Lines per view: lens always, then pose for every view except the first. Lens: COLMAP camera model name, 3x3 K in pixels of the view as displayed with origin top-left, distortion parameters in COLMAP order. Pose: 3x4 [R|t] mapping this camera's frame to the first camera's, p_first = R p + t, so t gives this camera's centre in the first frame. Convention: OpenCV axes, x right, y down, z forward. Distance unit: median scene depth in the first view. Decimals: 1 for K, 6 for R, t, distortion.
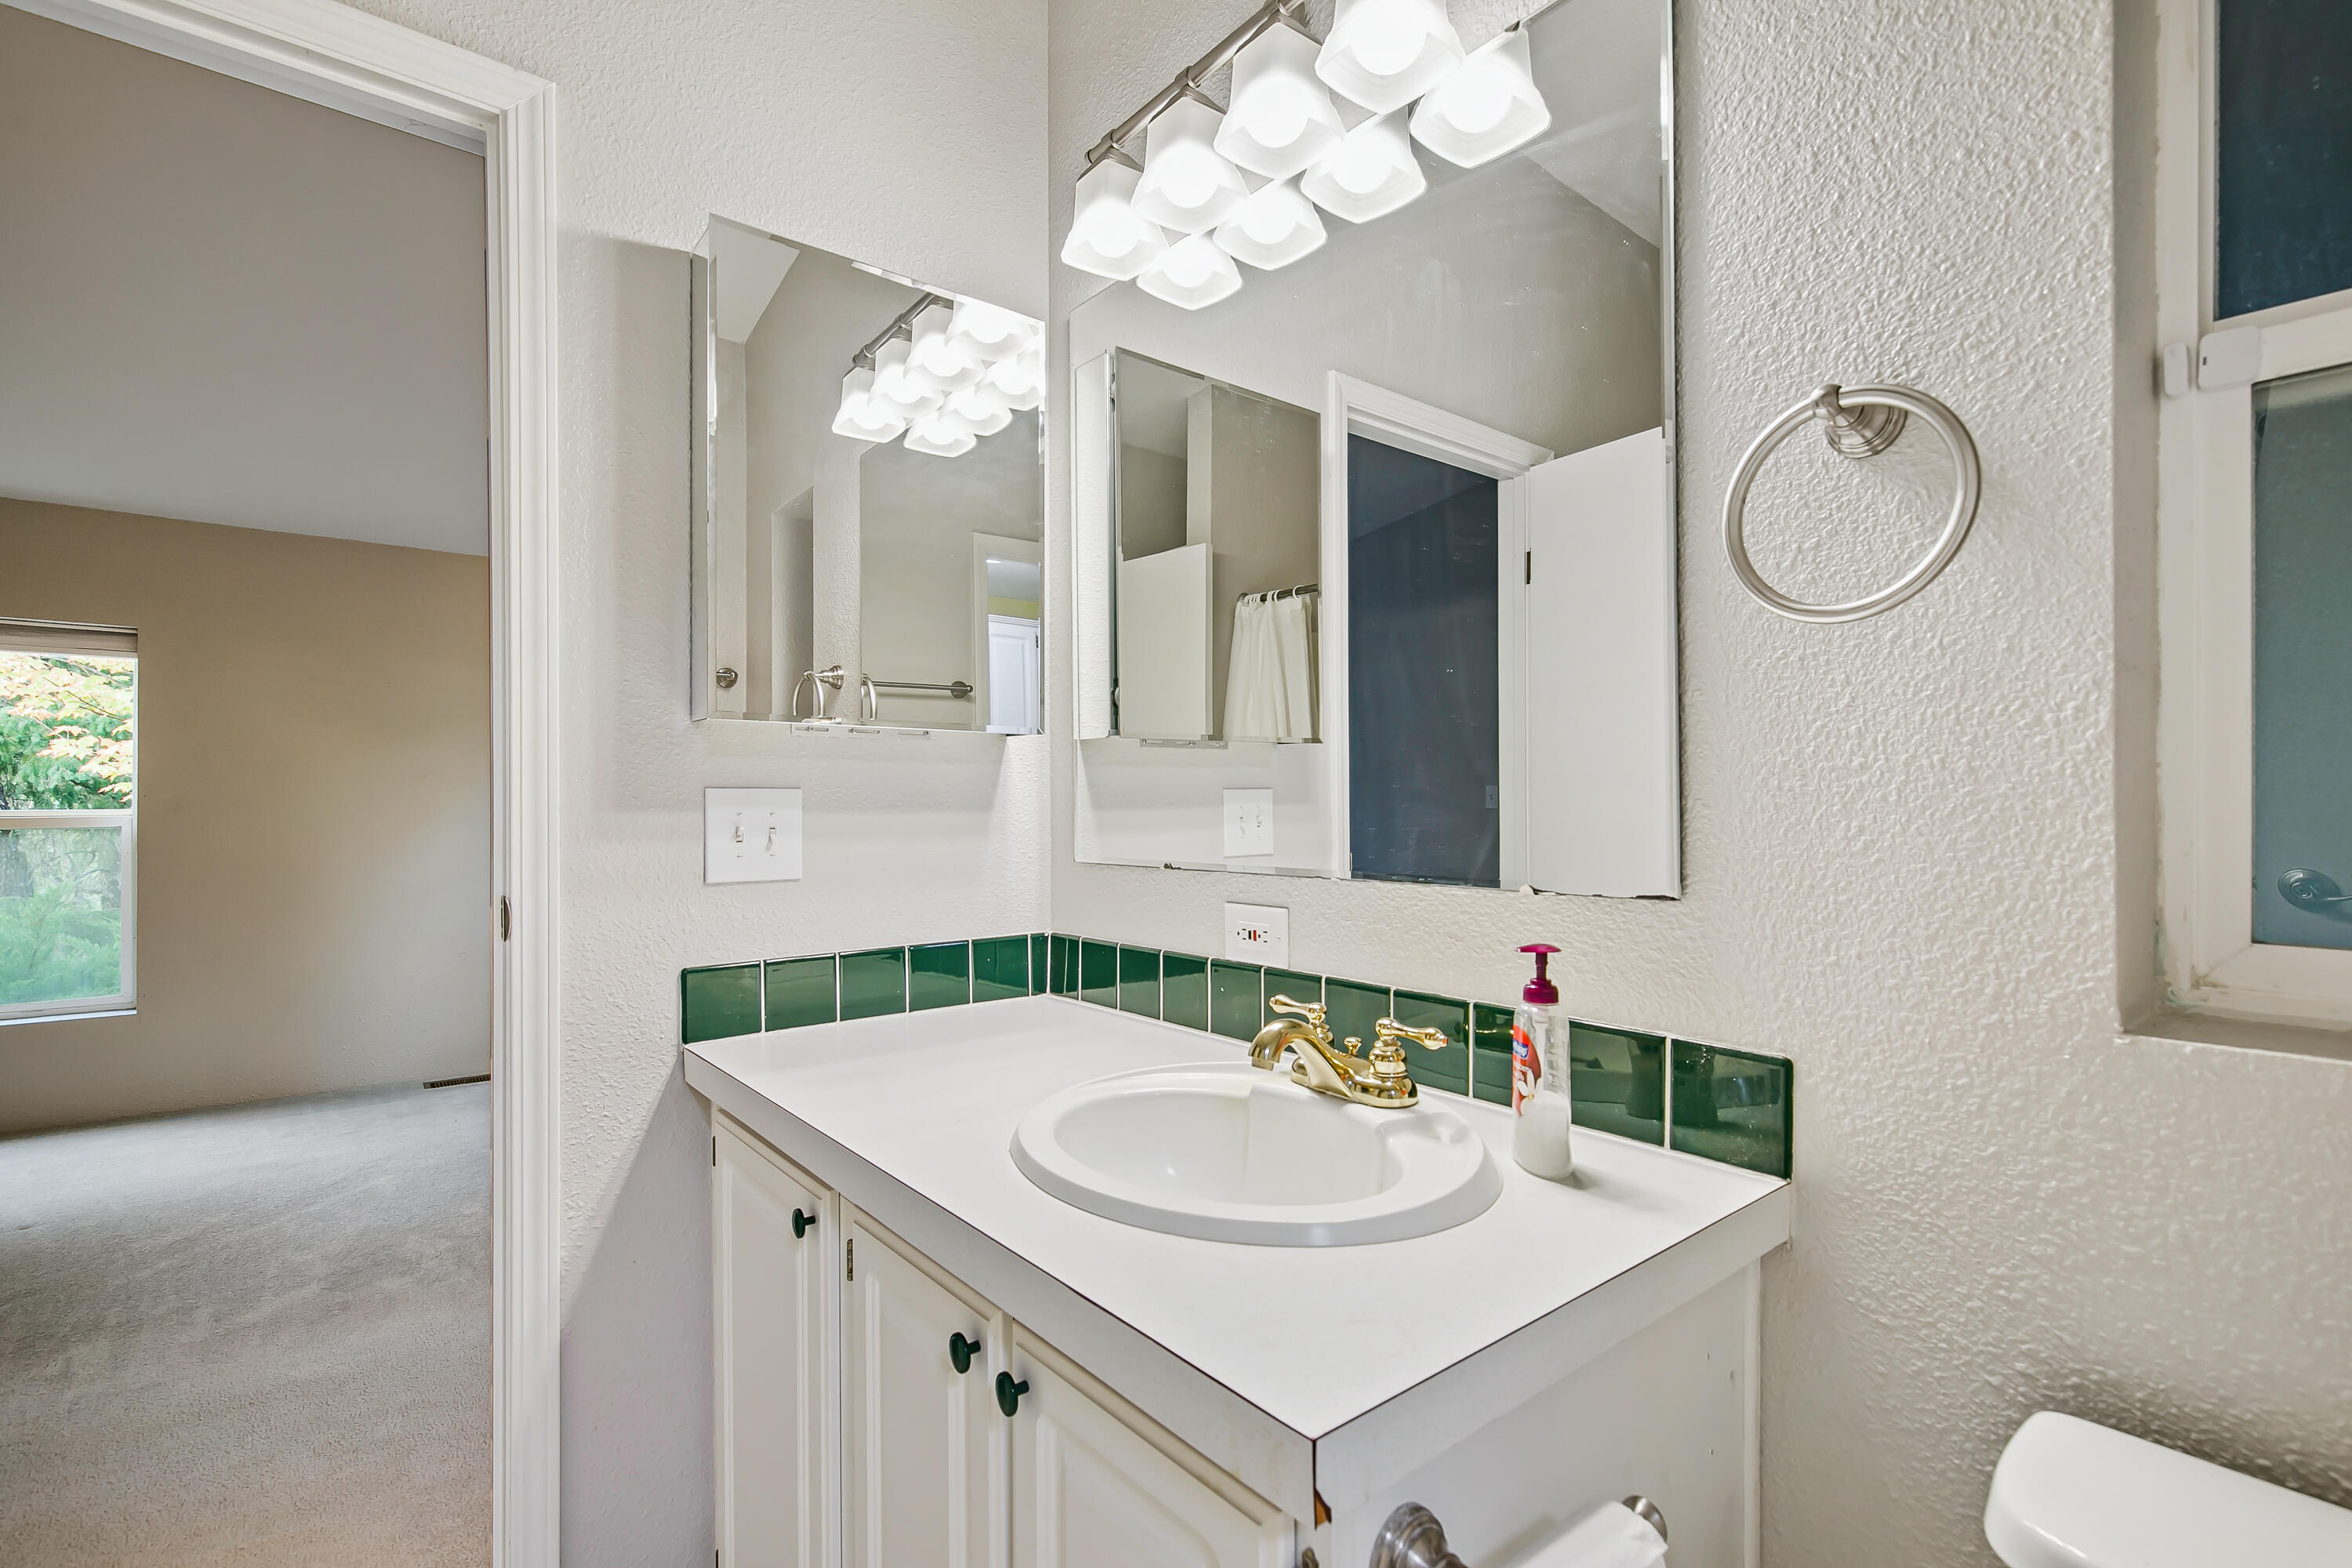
lens RADIAL K [[1099.6, 0, 1174.7], [0, 1099.6, 805.8], [0, 0, 1]] dist [0.002021, -0.000069]
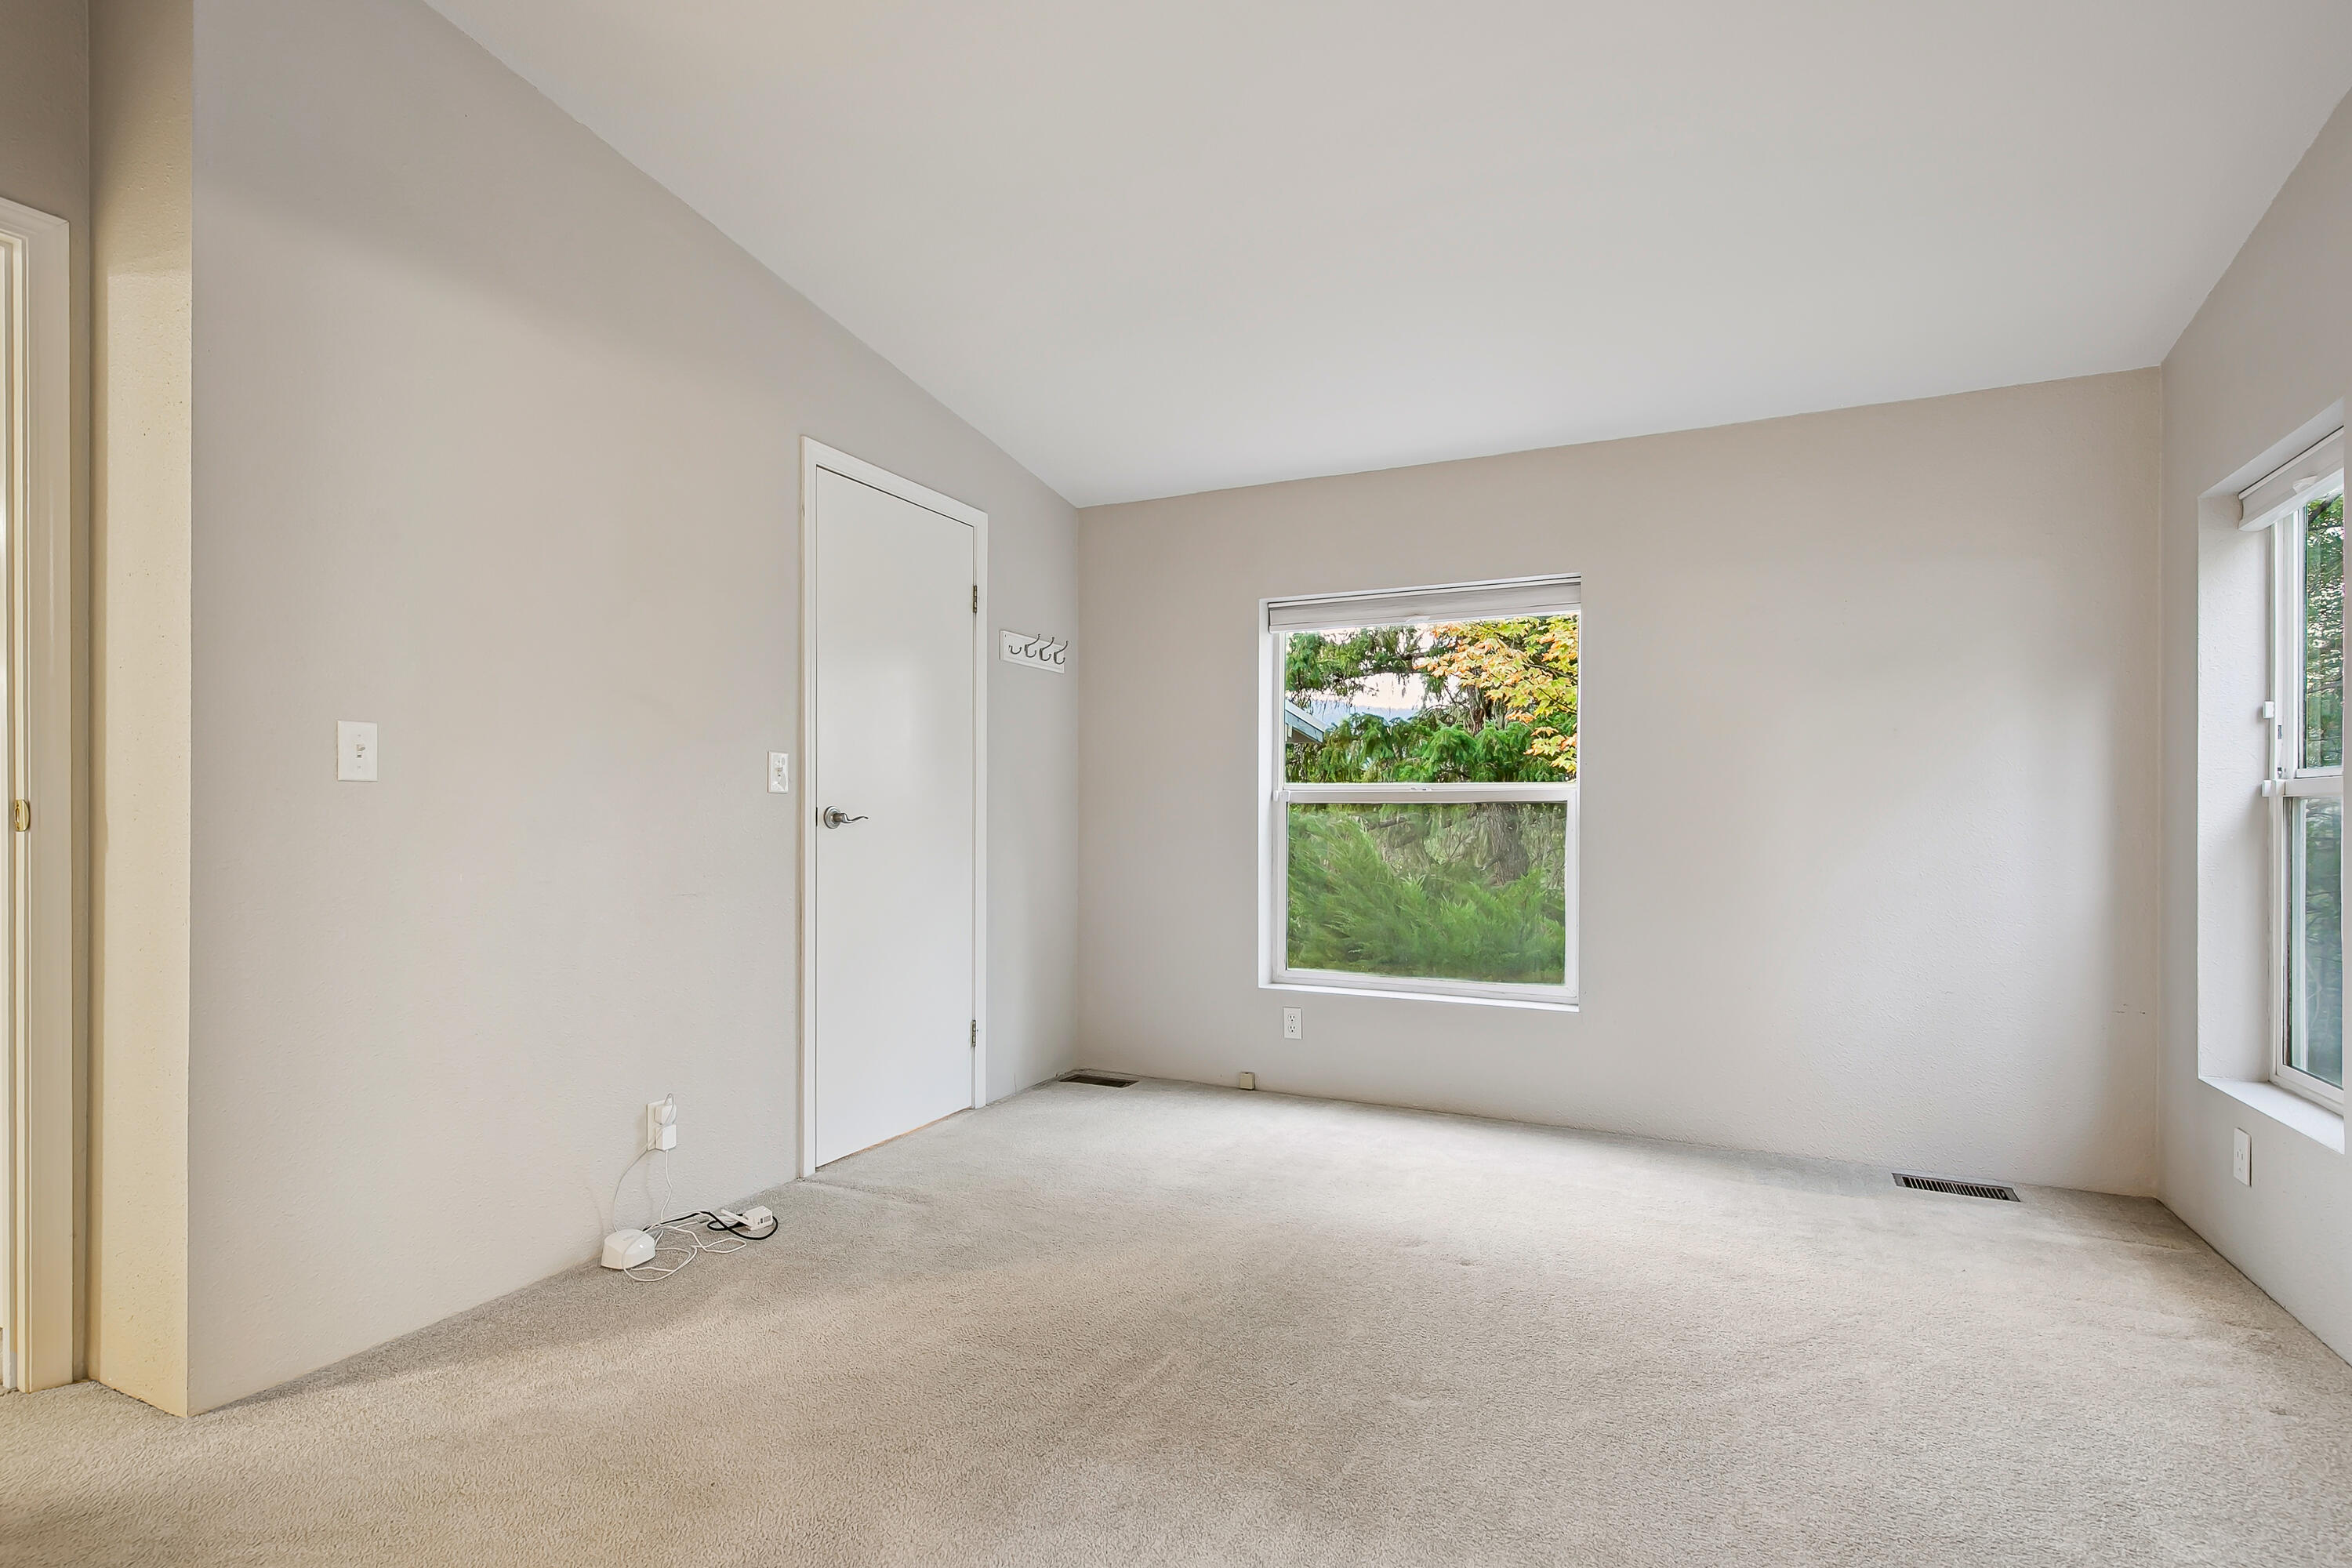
lens RADIAL K [[1099.6, 0, 1174.7], [0, 1099.6, 805.8], [0, 0, 1]] dist [0.002021, -0.000069]
pose [[0.428700, -0.002556, -0.903444, -0.311416], [-0.007610, 0.999950, -0.006440, 0.030948], [0.903415, 0.009635, 0.428659, 0.359621]]
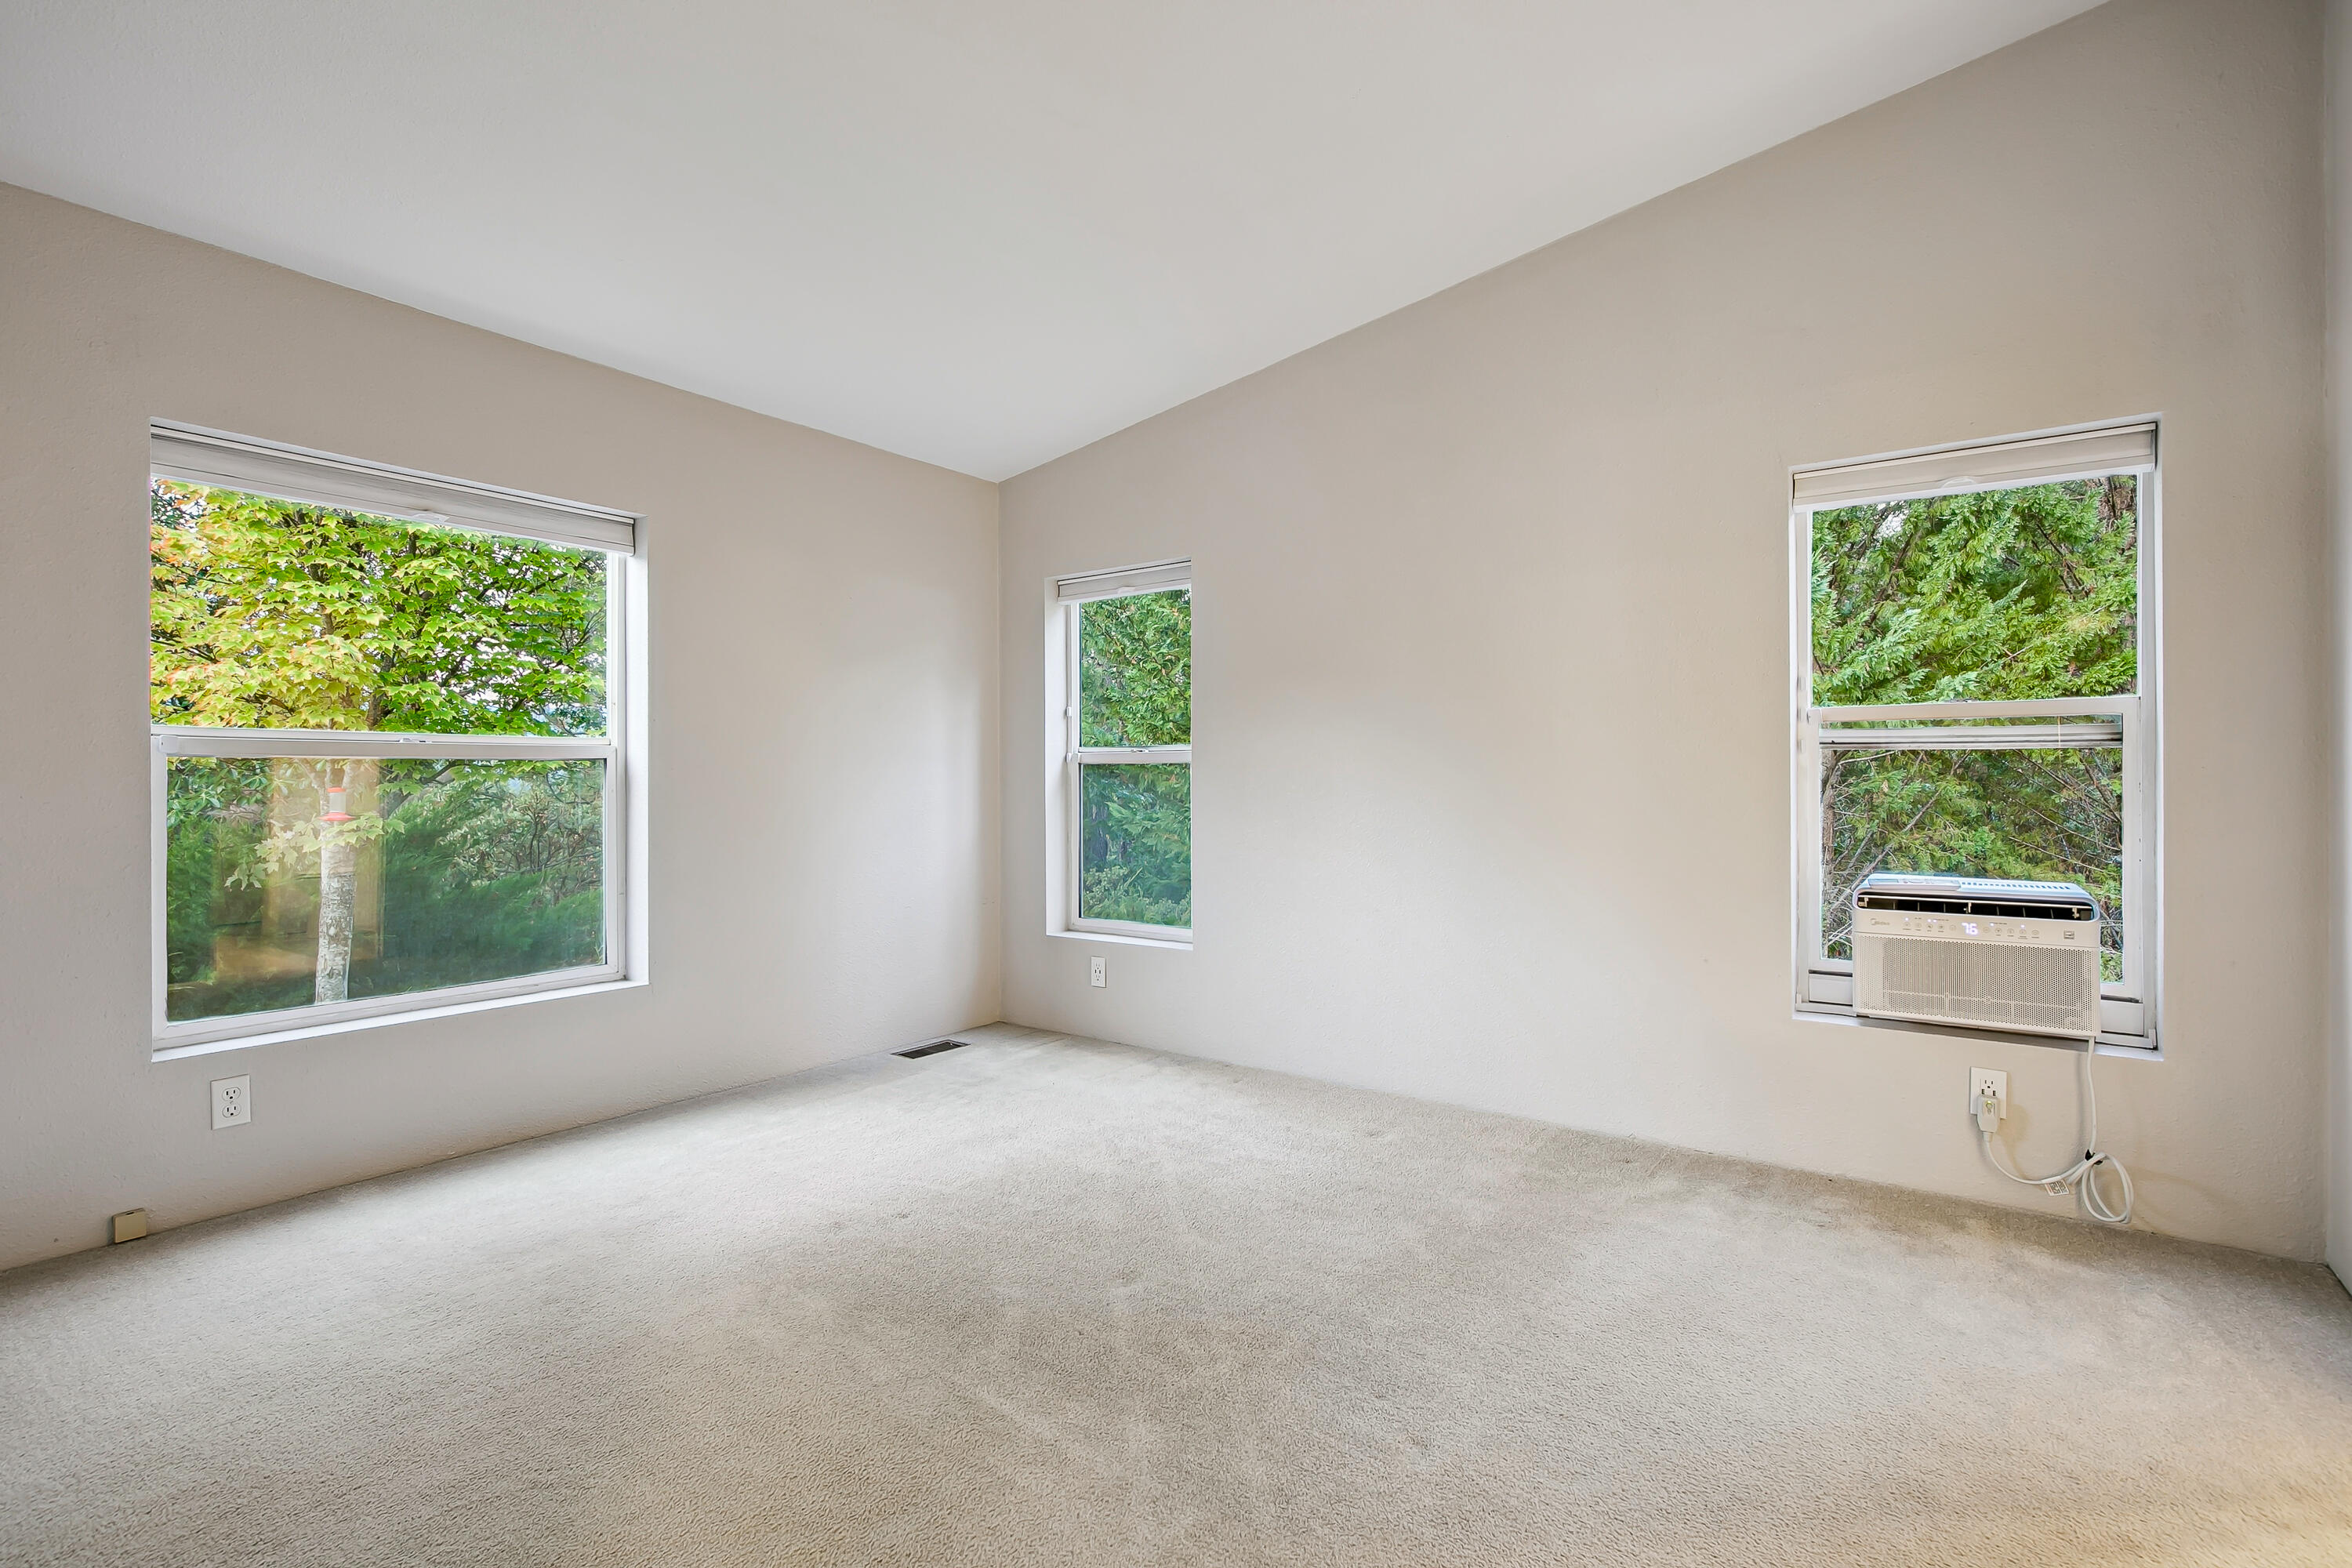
lens RADIAL K [[1080.1, 0, 1177.5], [0, 1080.1, 791.9], [0, 0, 1]] dist [0.002799, 0.000173]
pose [[0.970483, -0.004744, 0.241122, -0.863522], [0.001761, 0.999919, 0.012583, 0.034042], [-0.241162, -0.011787, 0.970413, 0.112907]]
